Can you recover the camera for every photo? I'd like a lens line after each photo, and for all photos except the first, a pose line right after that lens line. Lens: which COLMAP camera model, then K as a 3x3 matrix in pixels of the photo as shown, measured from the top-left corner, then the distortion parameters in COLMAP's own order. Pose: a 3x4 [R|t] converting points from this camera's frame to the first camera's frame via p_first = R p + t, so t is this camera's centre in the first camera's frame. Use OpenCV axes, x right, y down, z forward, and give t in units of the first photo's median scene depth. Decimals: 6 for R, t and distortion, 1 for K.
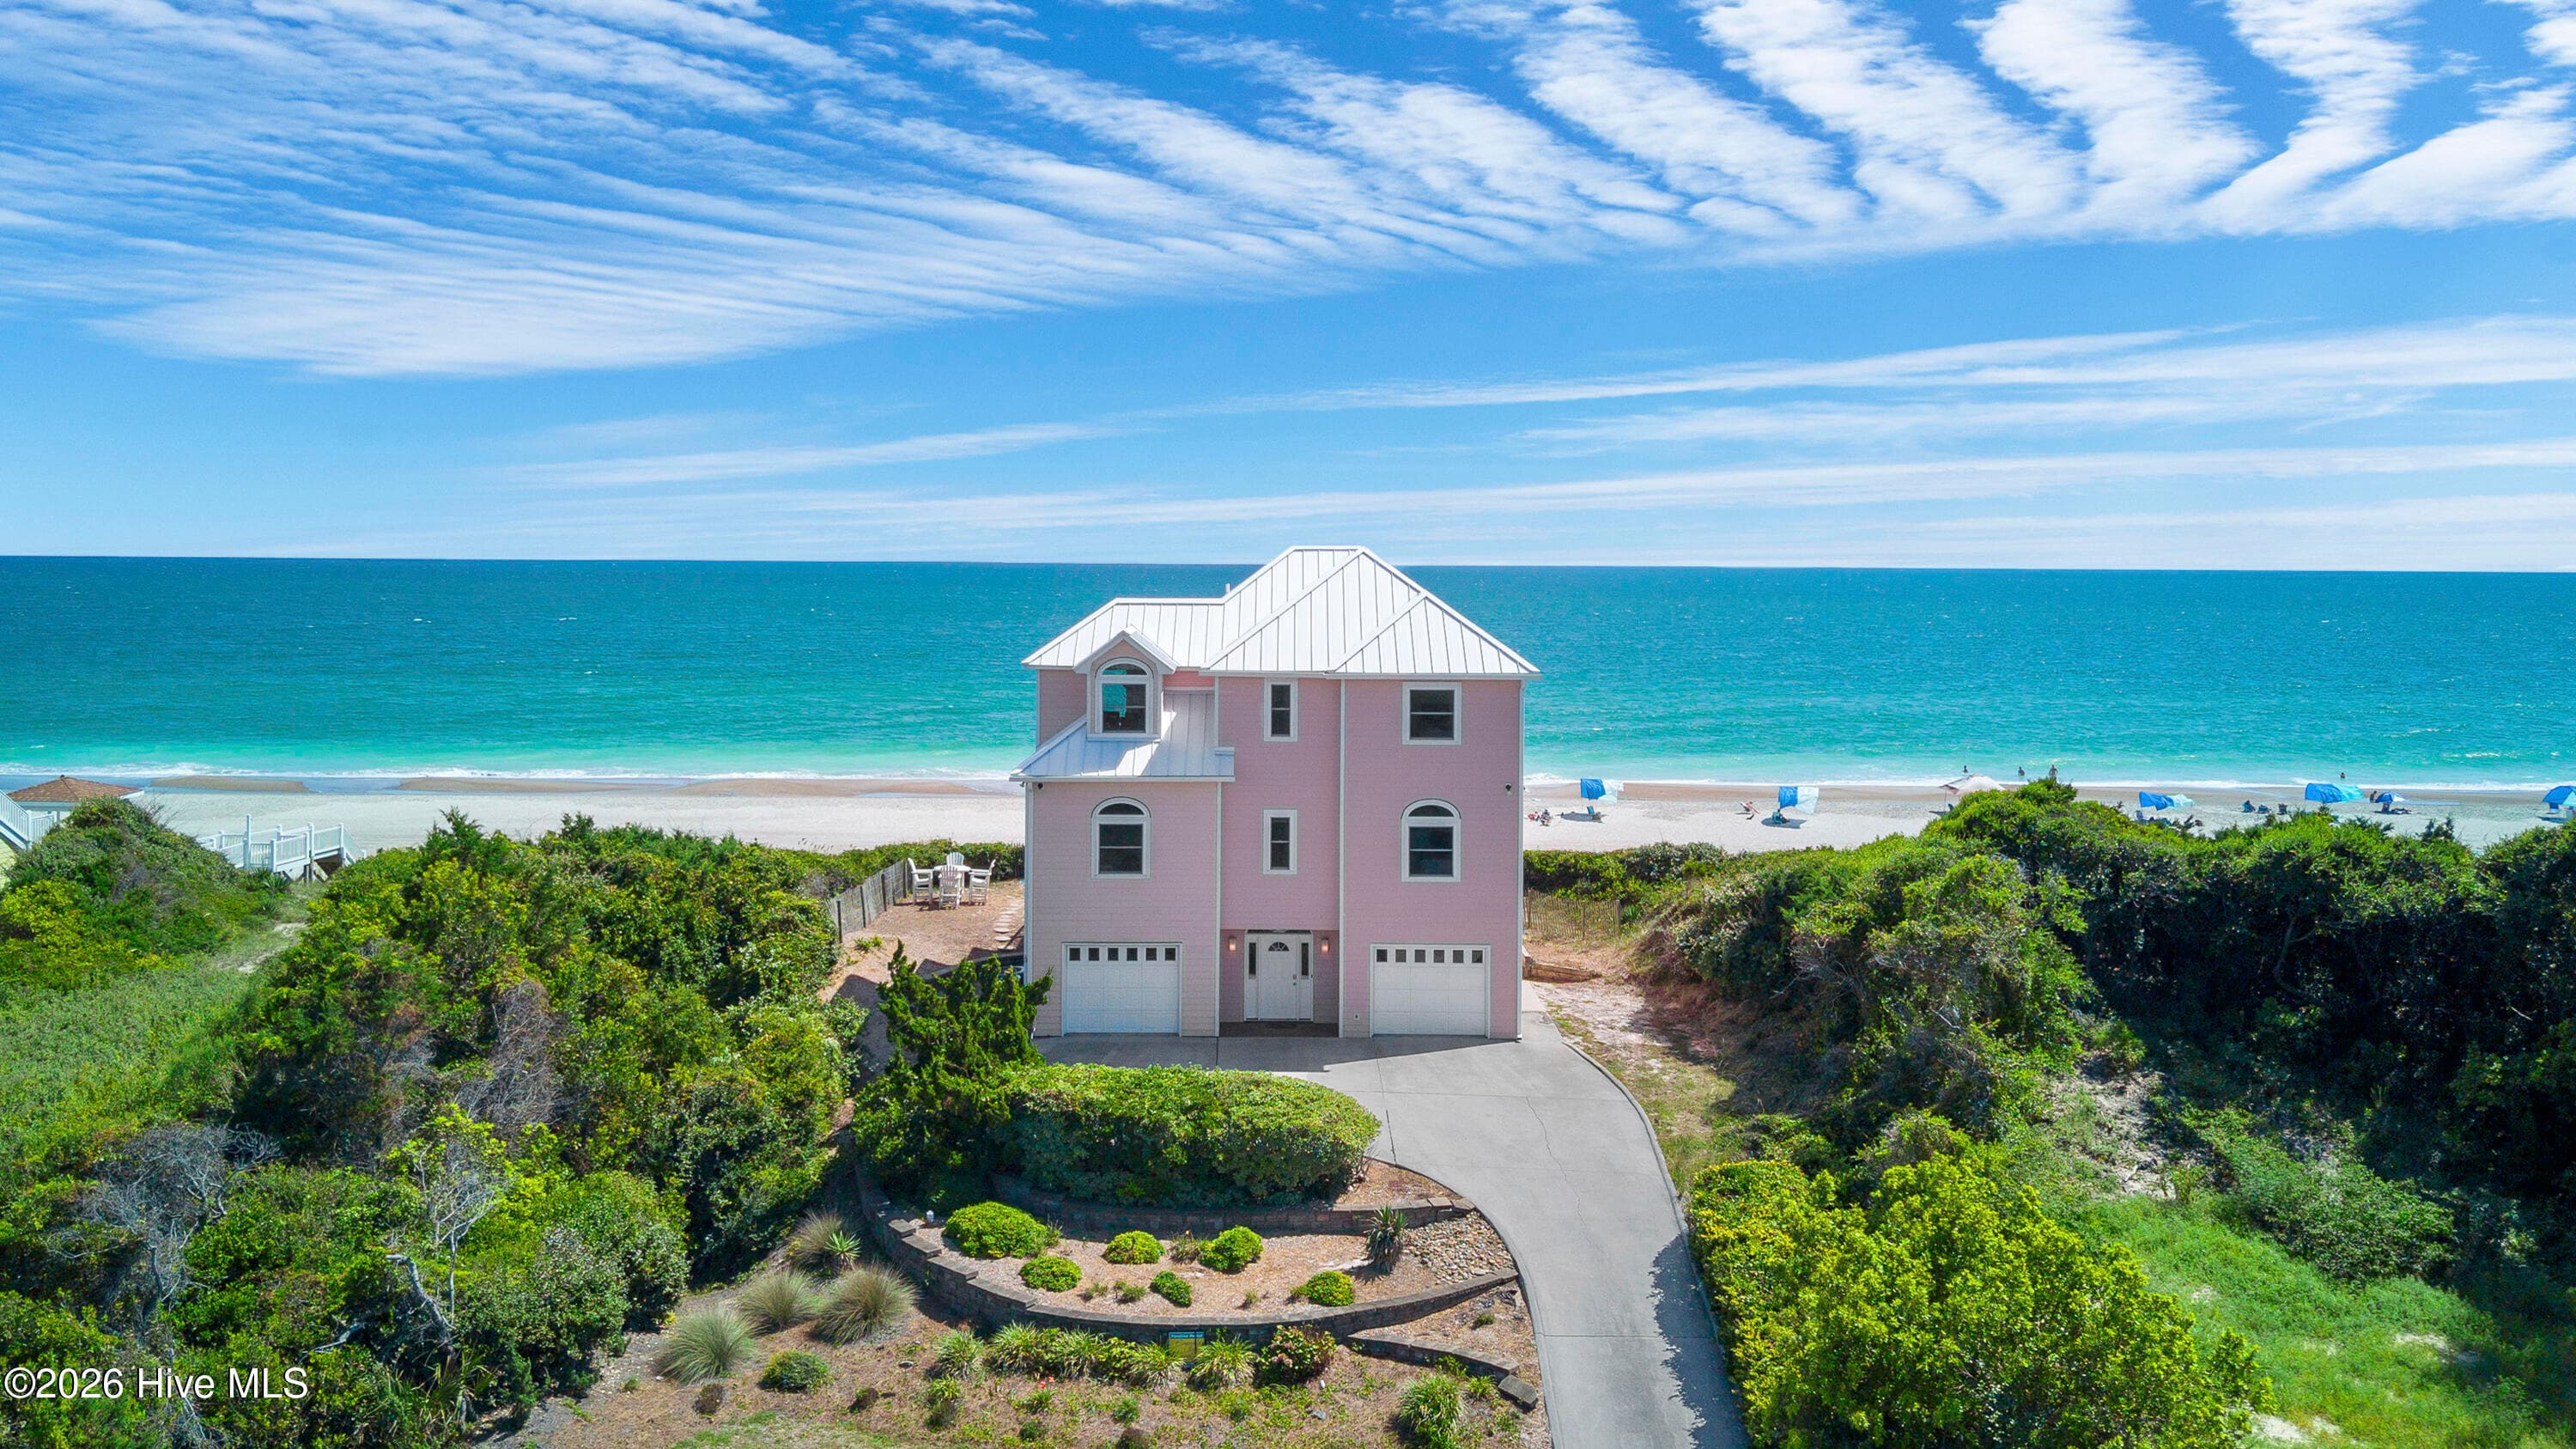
lens RADIAL K [[1862.4, 0, 1288.0], [0, 1862.4, 724.5], [0, 0, 1]] dist [0.007908, -0.002439]
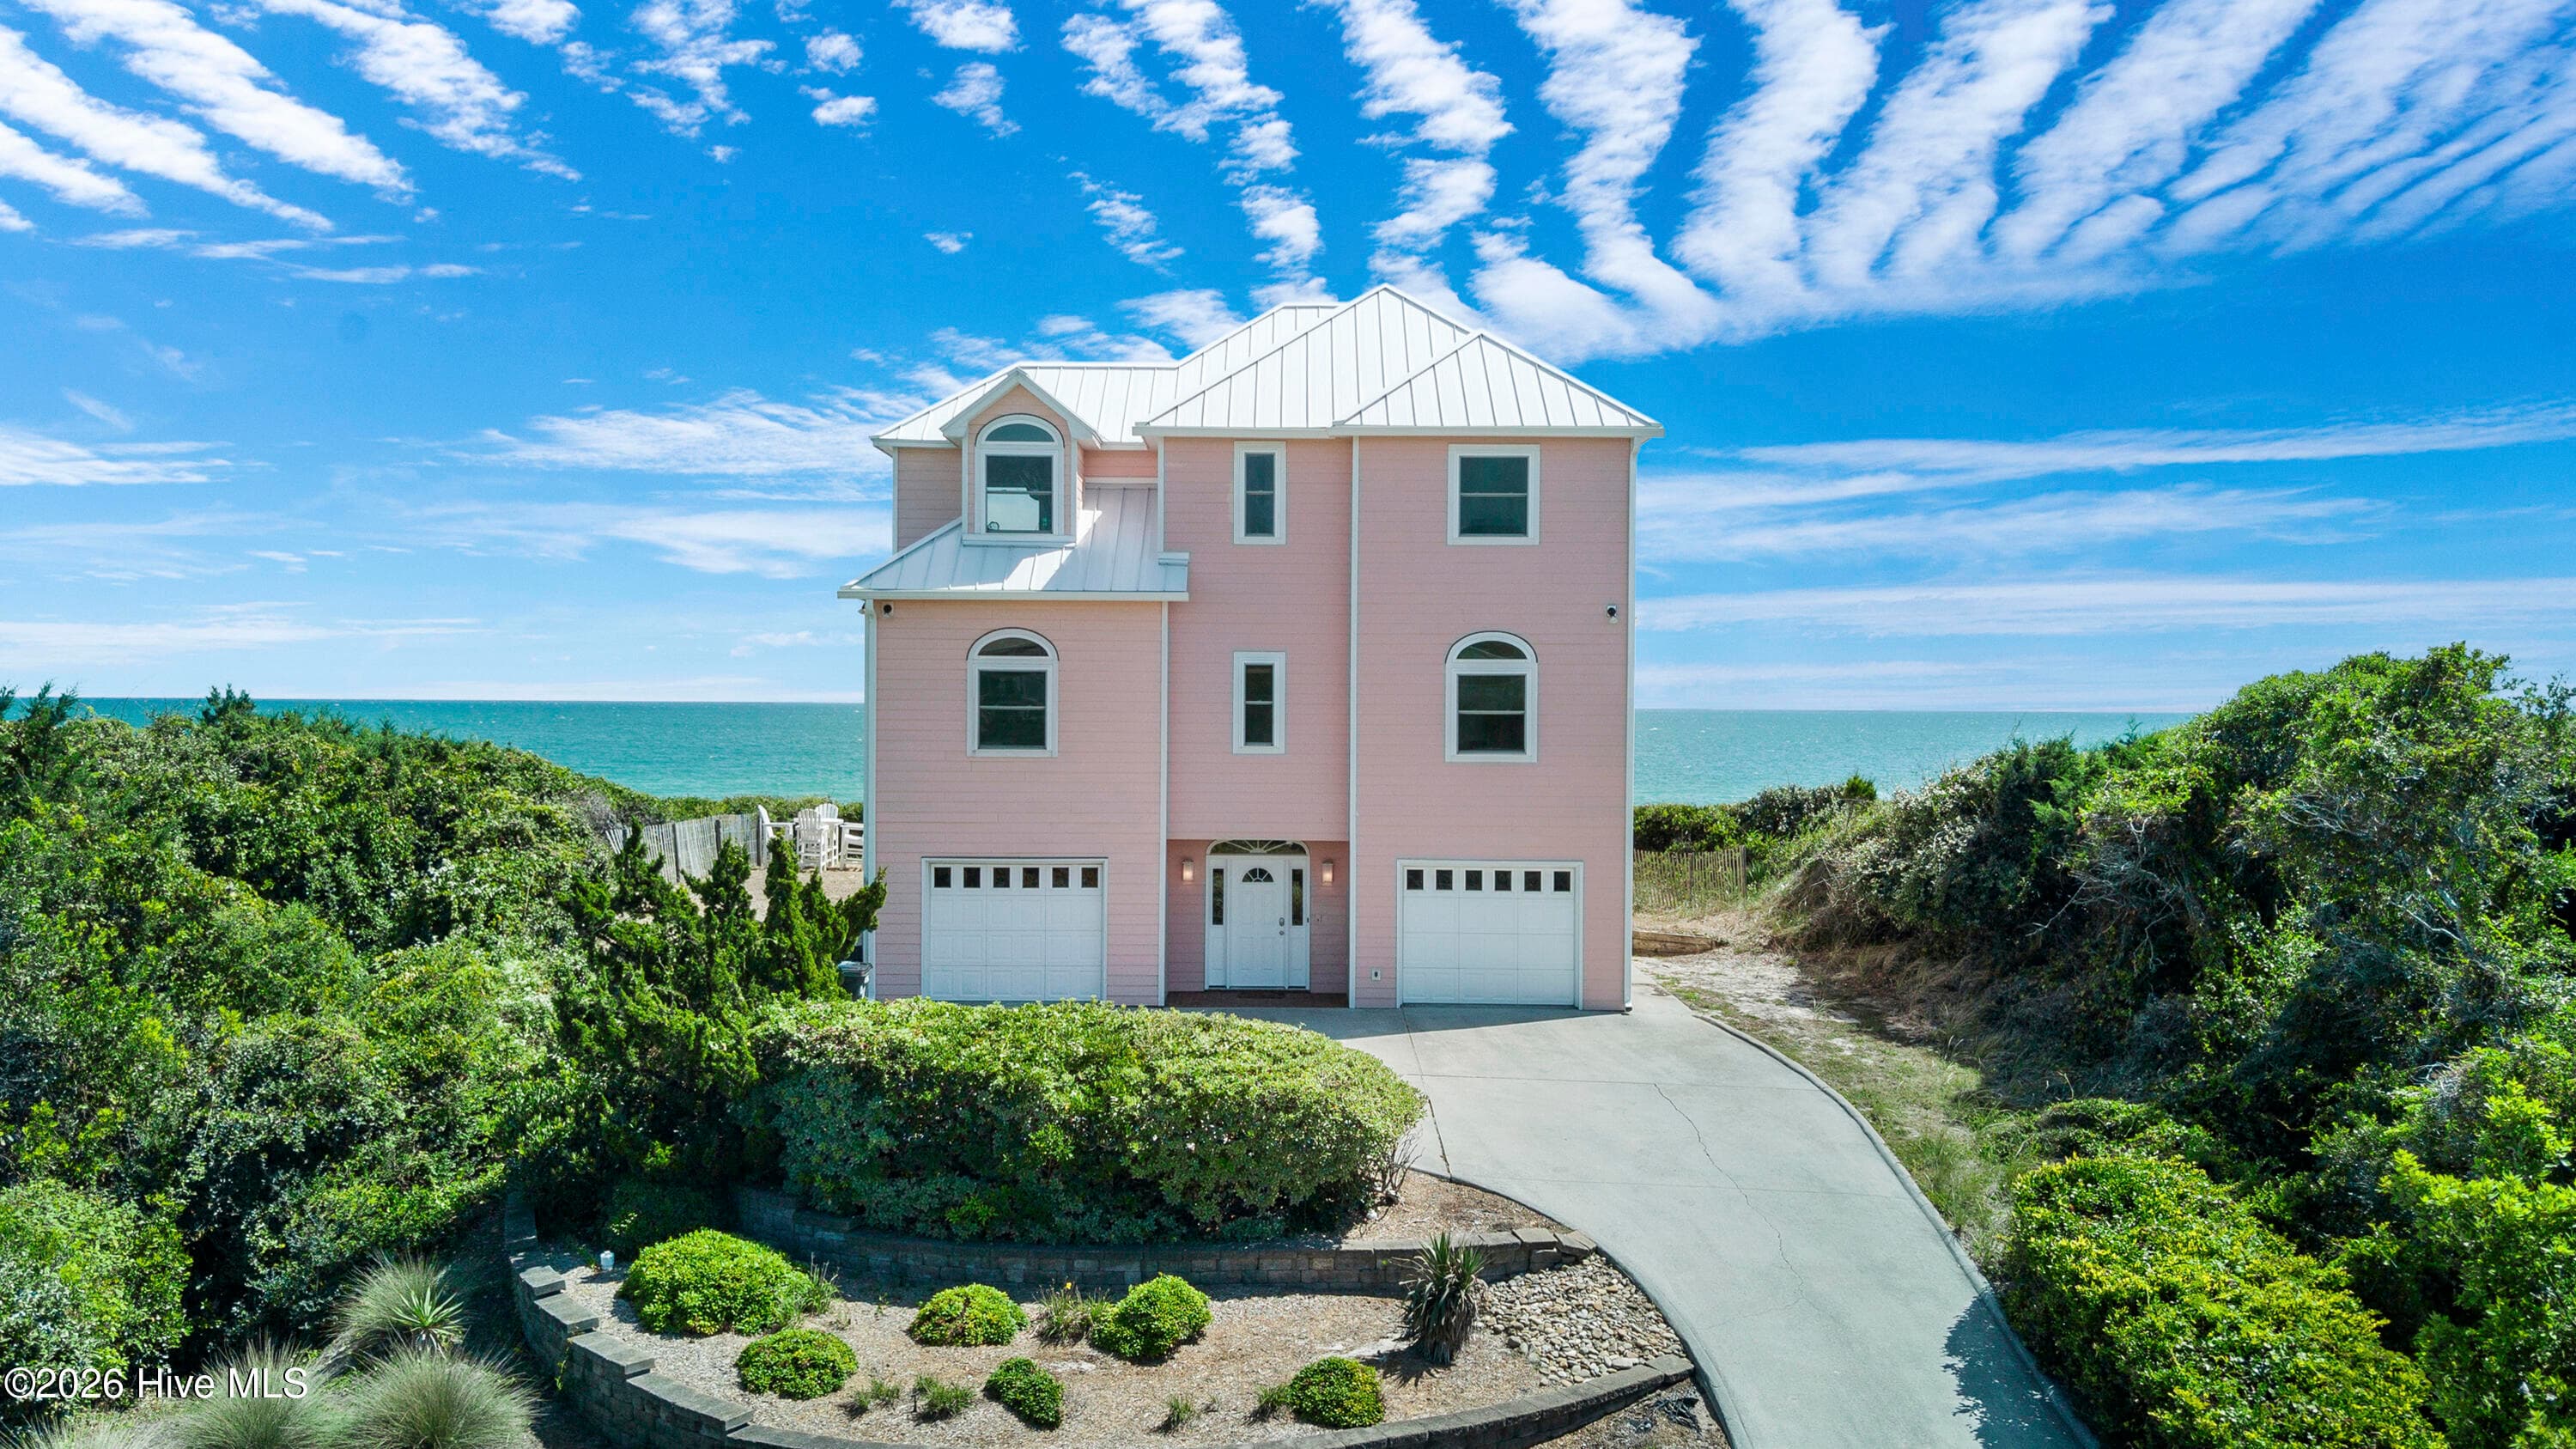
lens RADIAL K [[1887.8, 0, 1292.2], [0, 1887.8, 717.7], [0, 0, 1]] dist [0.008538, 0.012165]
pose [[0.999999, 0.001384, 0.000444, 0.009159], [-0.001355, 0.998268, -0.058821, 0.137277], [-0.000524, 0.058821, 0.998268, 0.436678]]
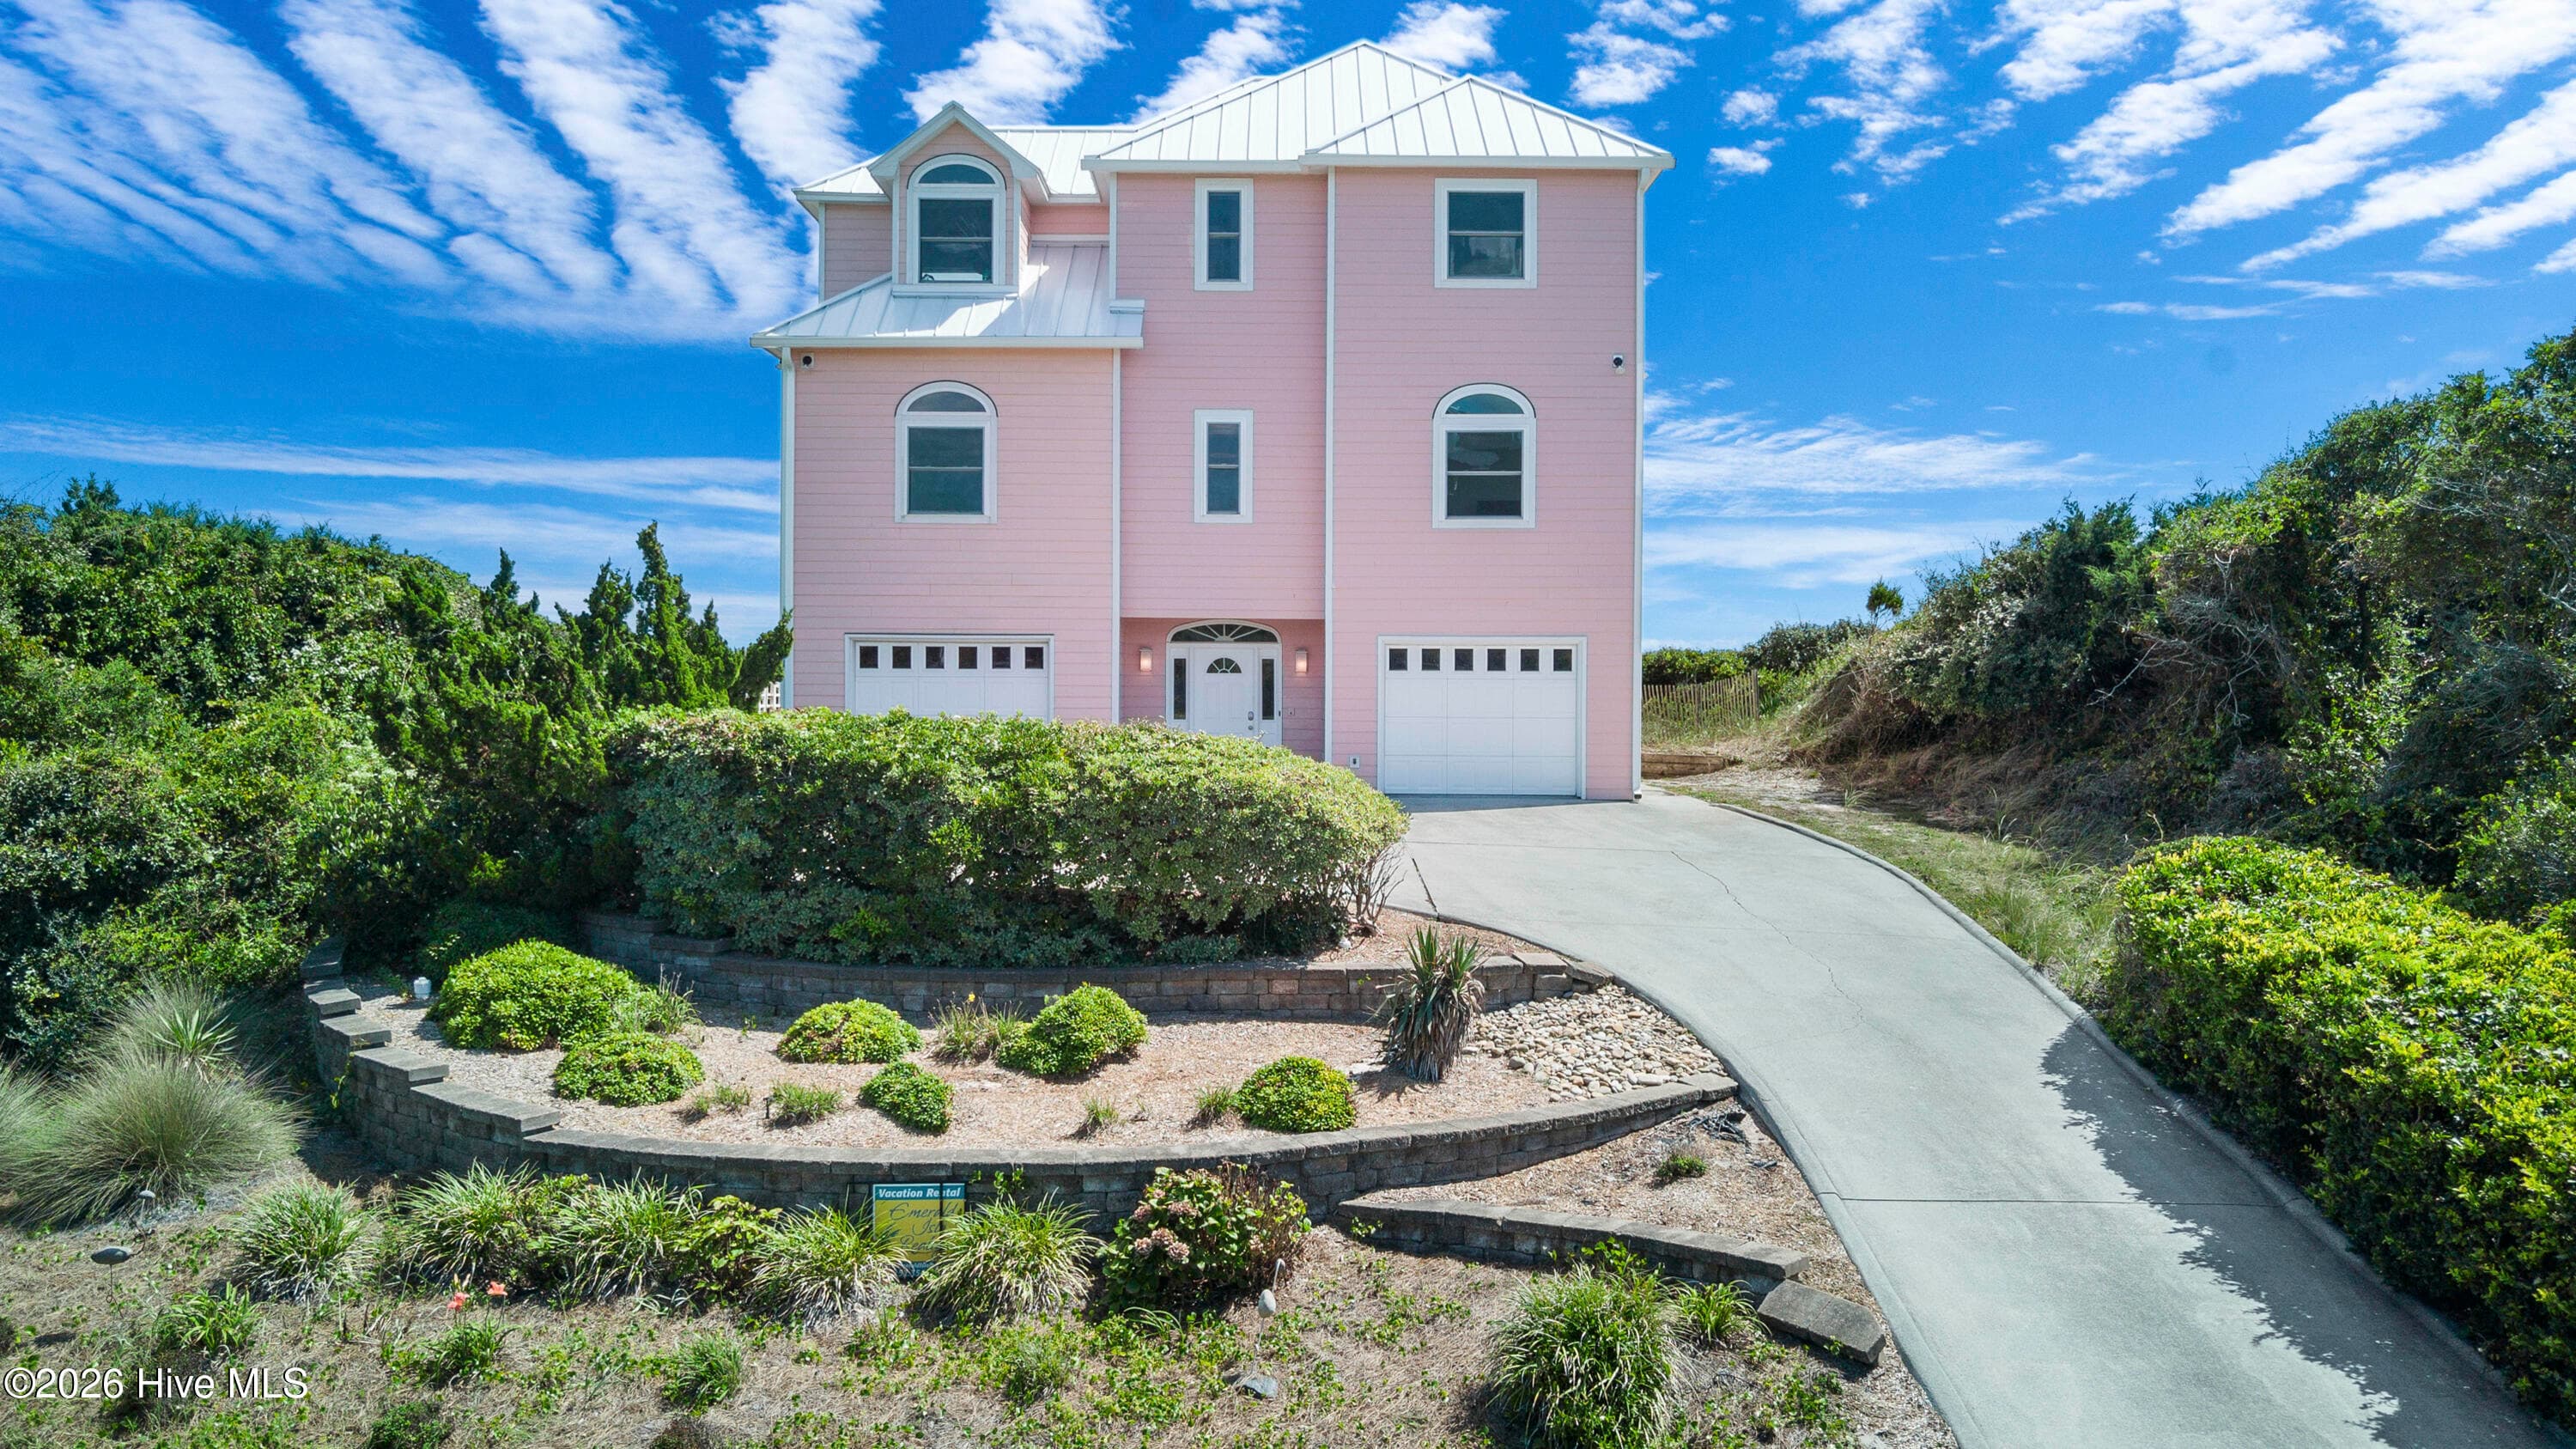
lens RADIAL K [[1862.4, 0, 1288.0], [0, 1862.4, 724.5], [0, 0, 1]] dist [0.007908, -0.002439]
pose [[0.999990, -0.000592, 0.004378, 0.017399], [0.000798, 0.998885, -0.047197, 0.221601], [-0.004345, 0.047200, 0.998876, 0.543353]]
